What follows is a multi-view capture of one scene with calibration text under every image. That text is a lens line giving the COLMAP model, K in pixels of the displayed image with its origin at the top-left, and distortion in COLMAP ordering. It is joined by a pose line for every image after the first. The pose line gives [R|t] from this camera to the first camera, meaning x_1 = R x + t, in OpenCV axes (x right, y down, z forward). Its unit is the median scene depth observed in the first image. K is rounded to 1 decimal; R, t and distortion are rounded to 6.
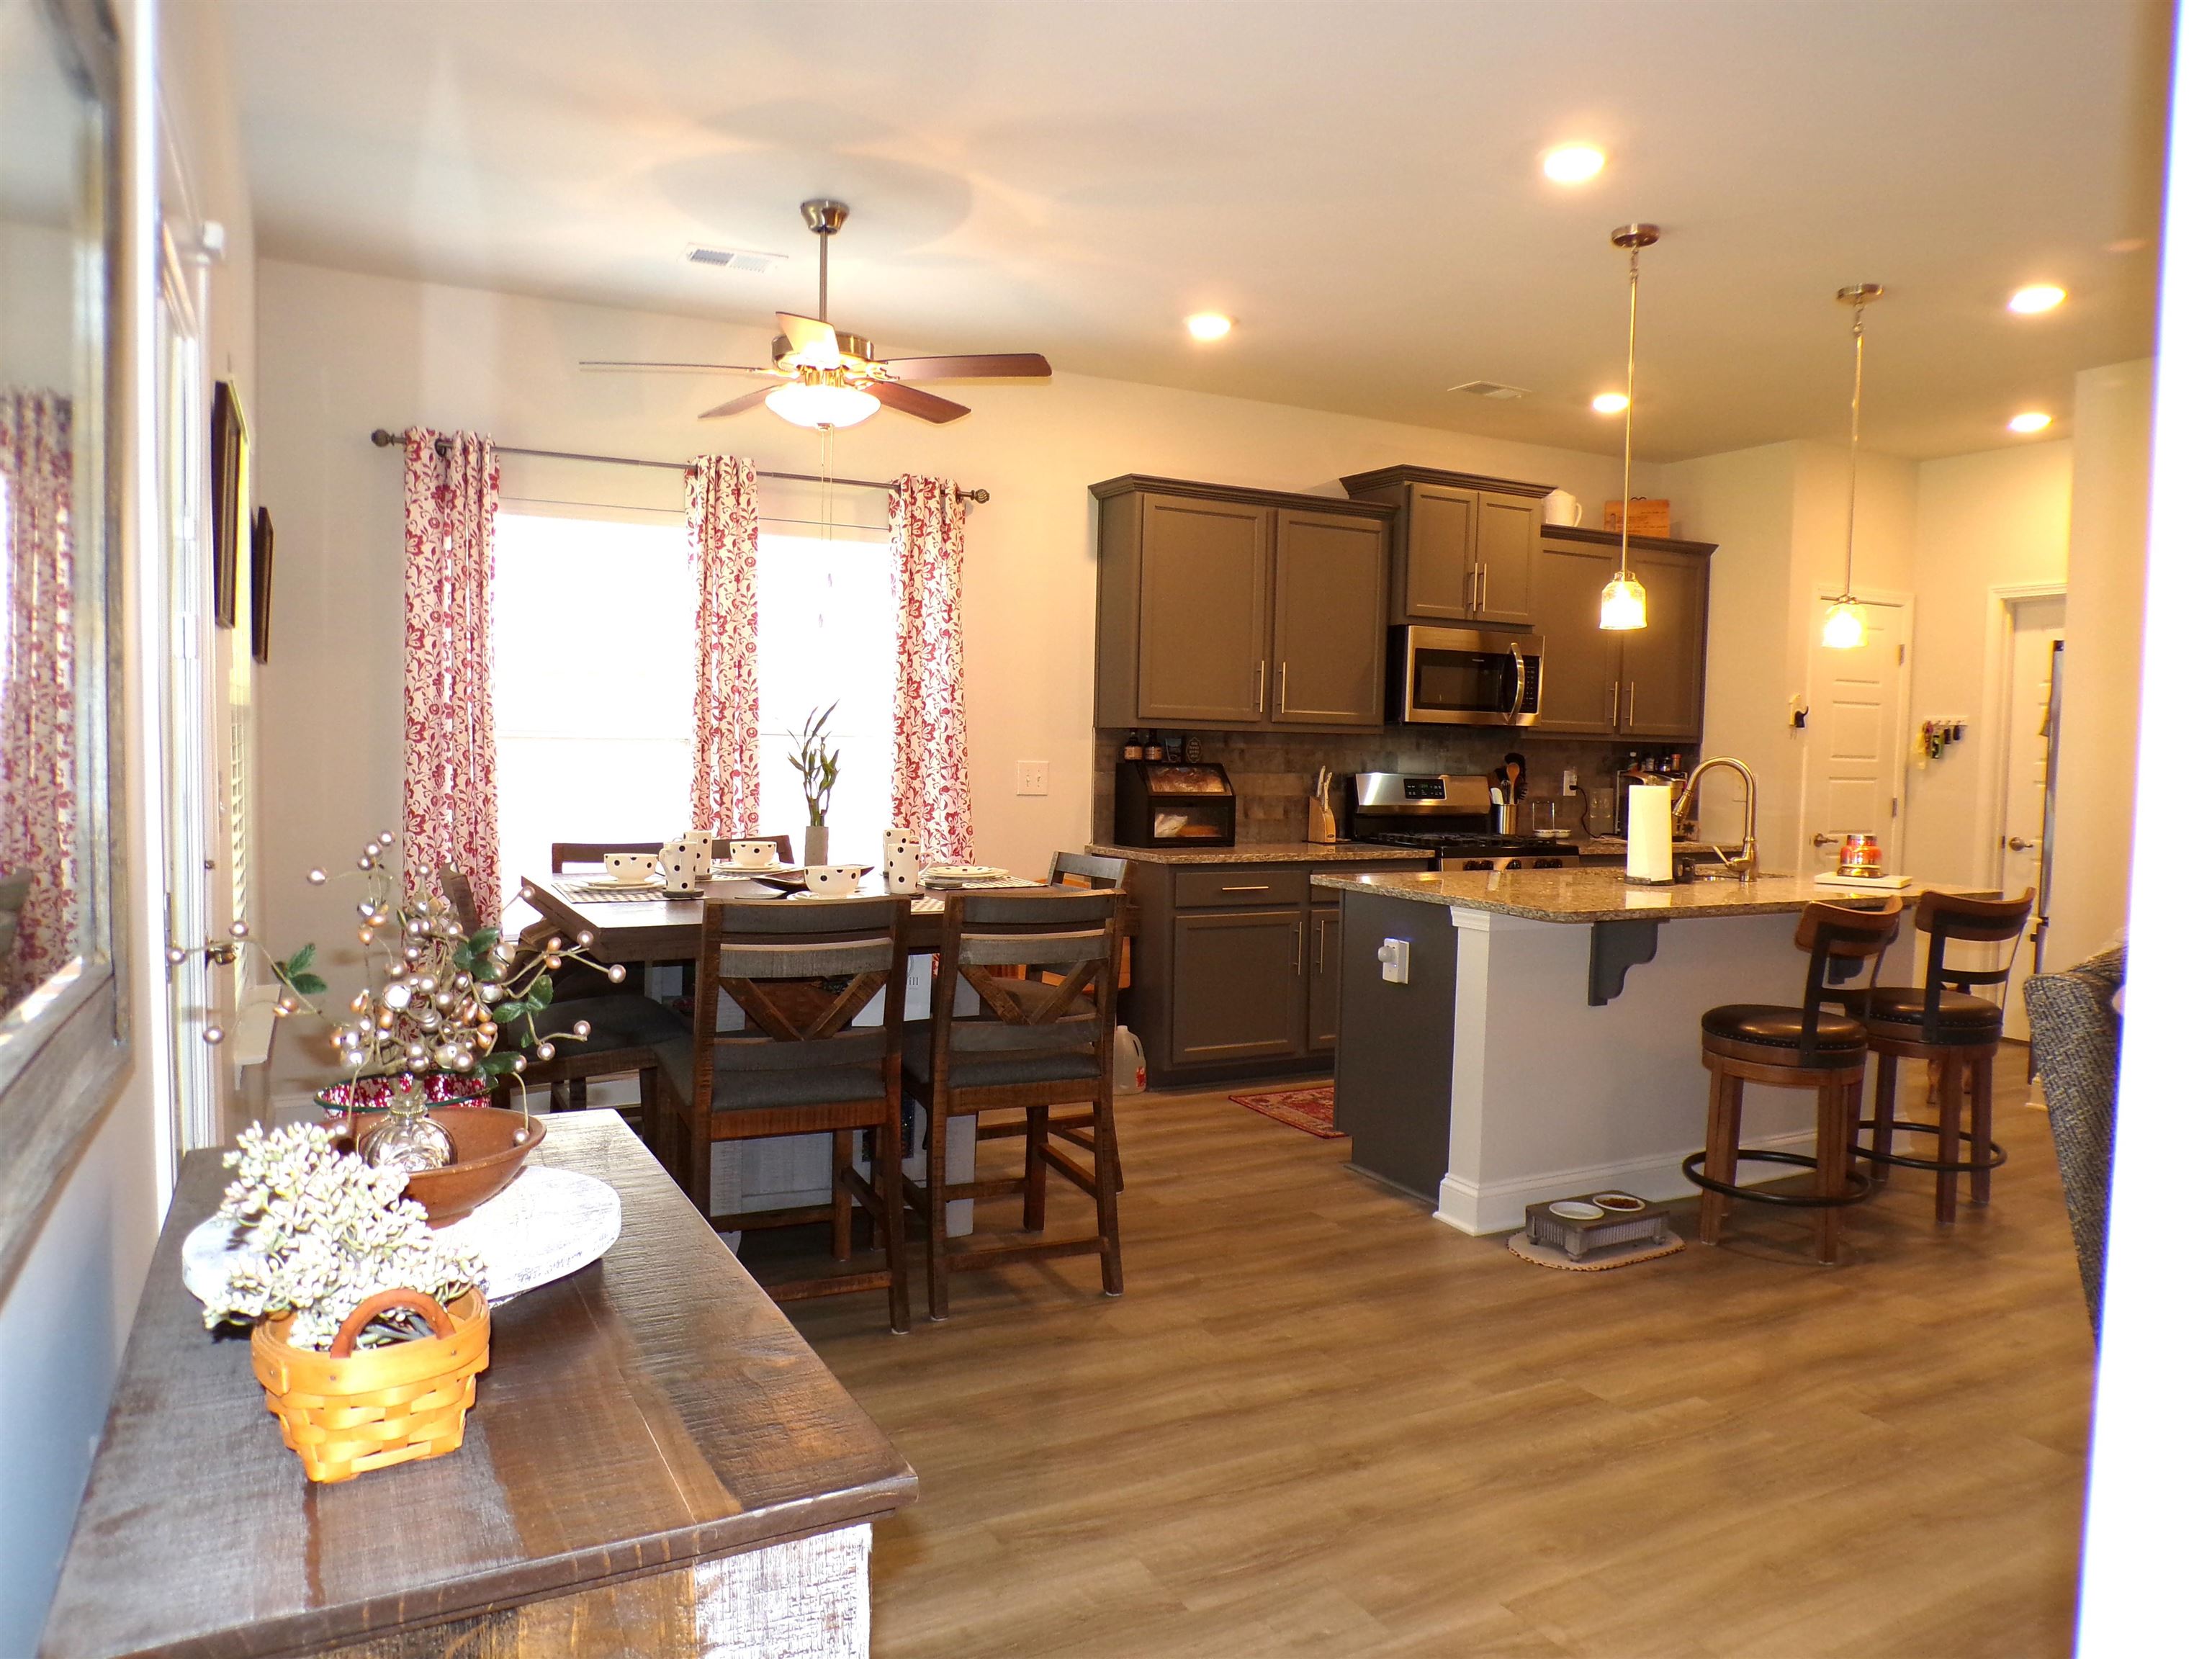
lens RADIAL K [[1497.1, 0, 1106.0], [0, 1497.1, 829.5], [0, 0, 1]] dist [-0.023105, -0.002408]
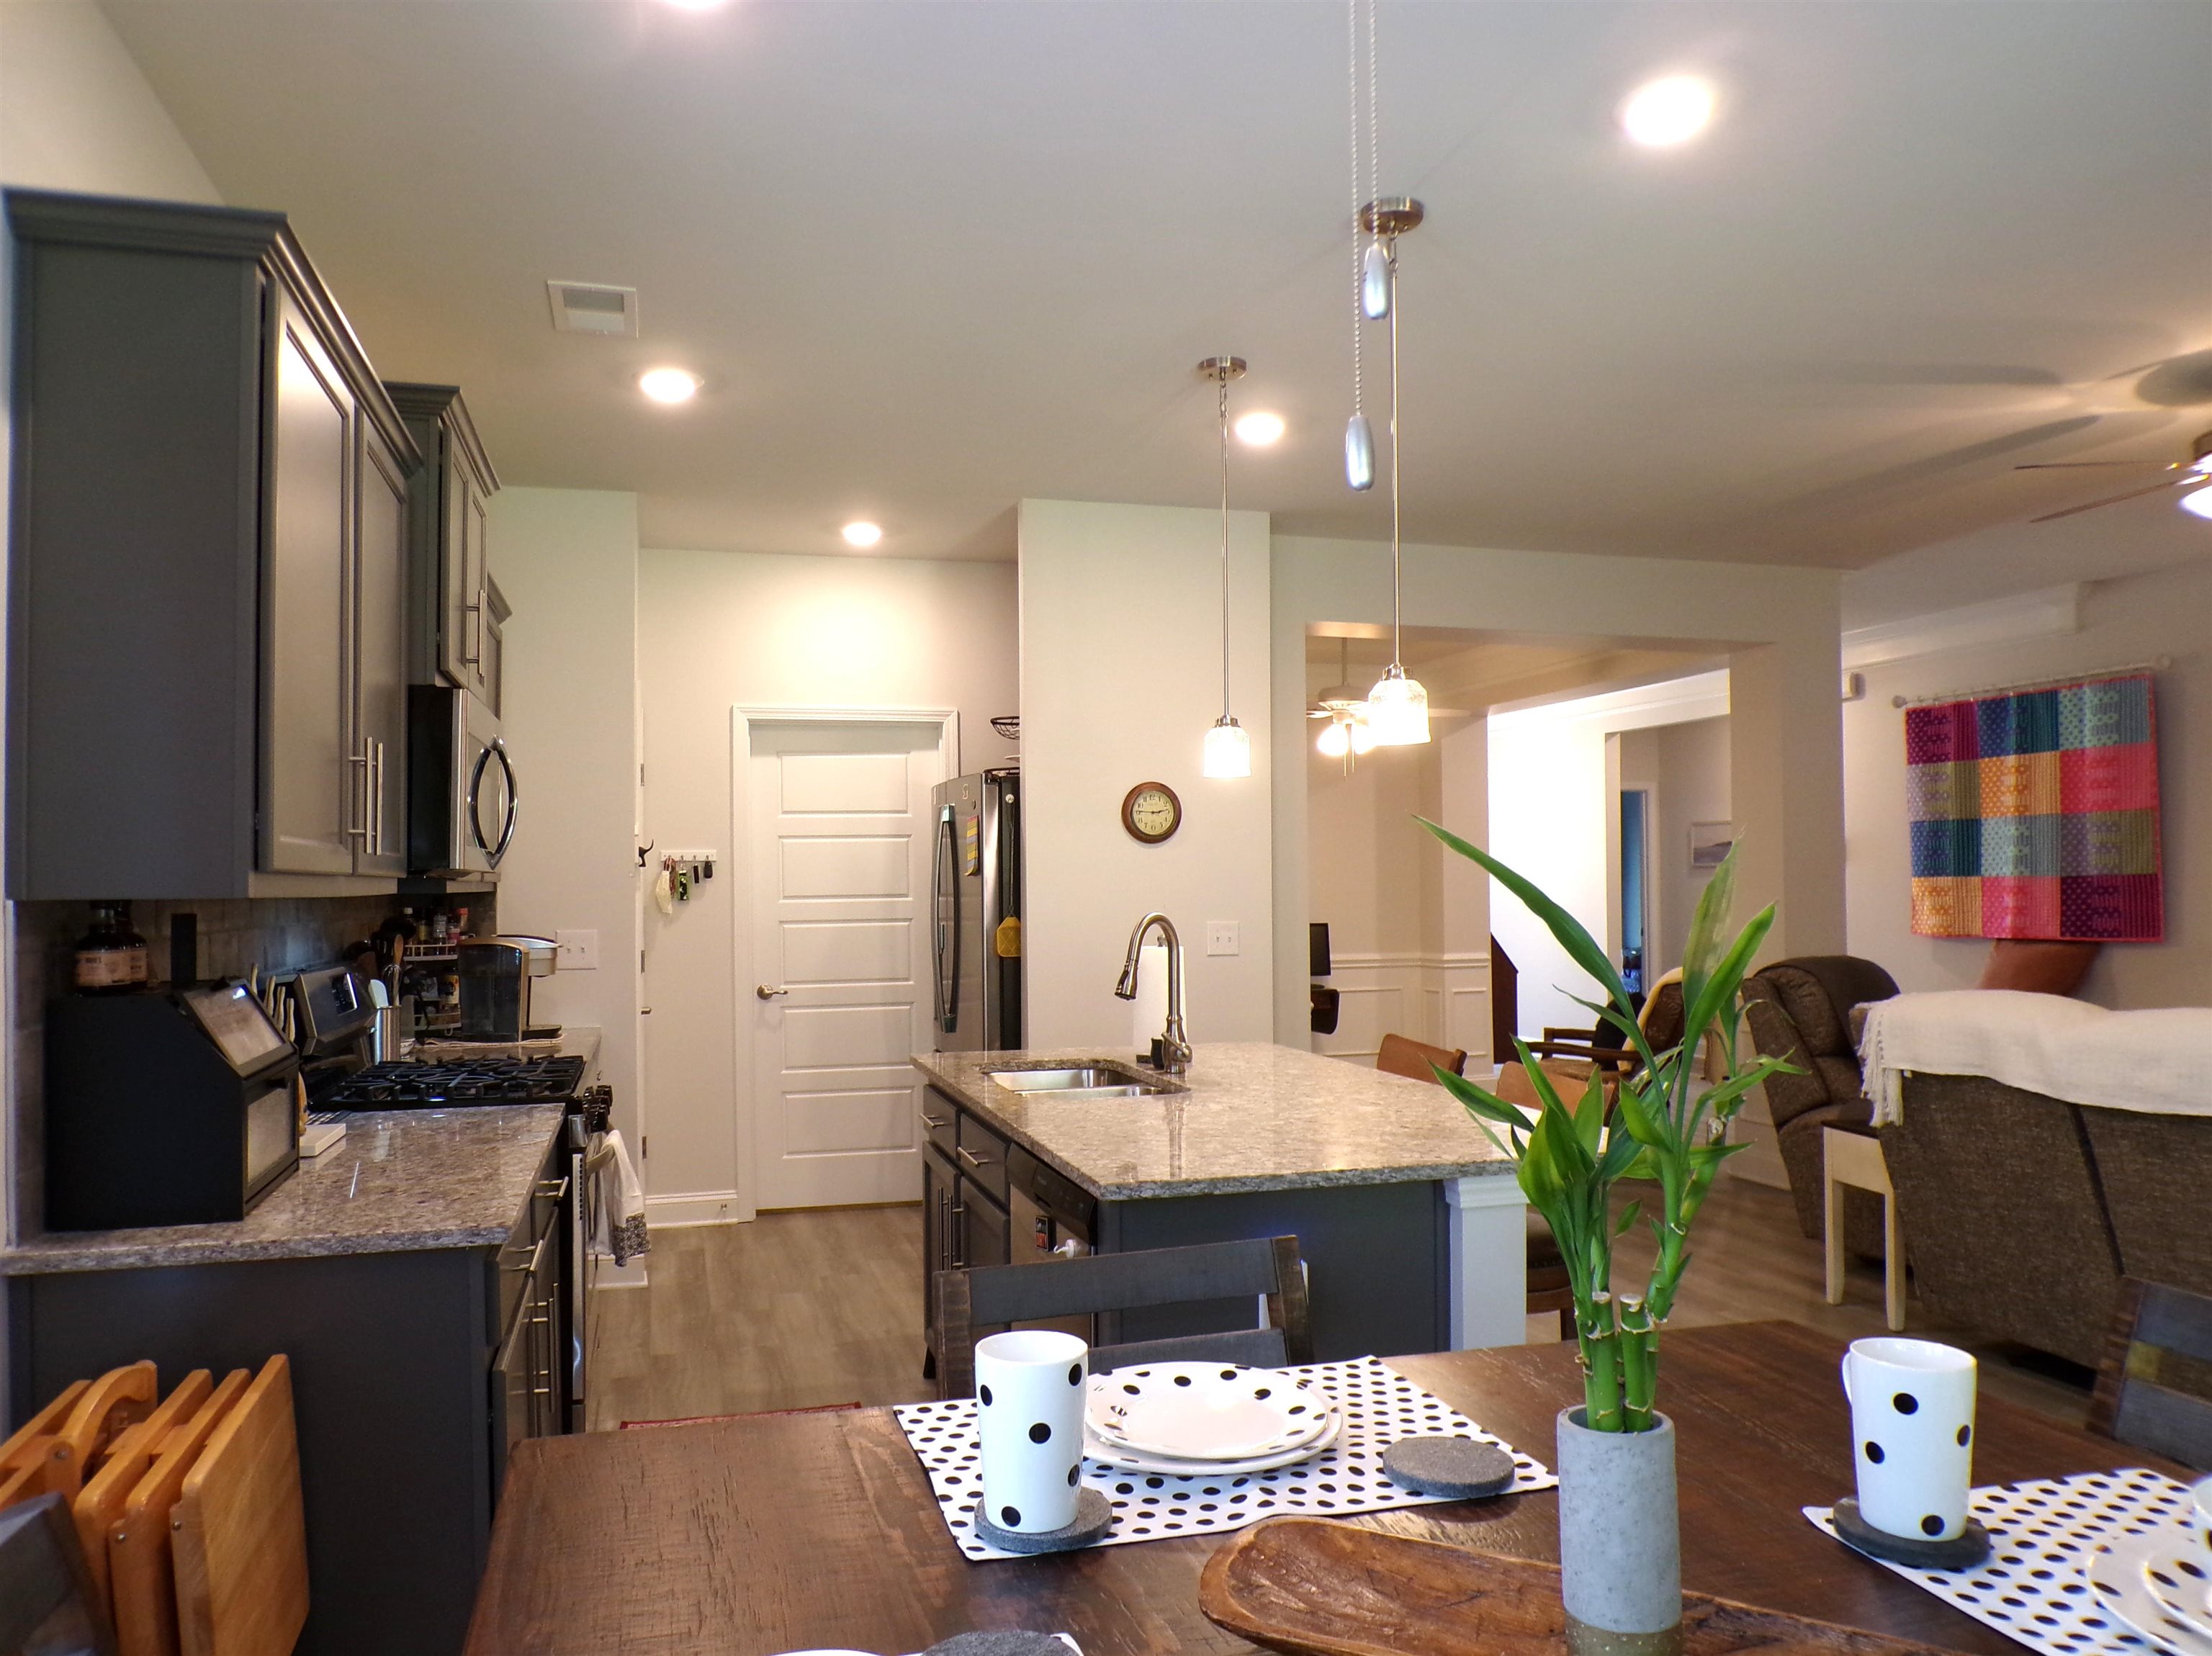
lens RADIAL K [[1497.0, 0, 1106.0], [0, 1497.0, 828.0], [0, 0, 1]] dist [-0.023105, -0.002408]
pose [[0.202318, 0.009778, 0.979271, -0.245074], [0.074949, 0.996863, -0.025438, -0.049505], [-0.976448, 0.078542, 0.200951, 0.590708]]
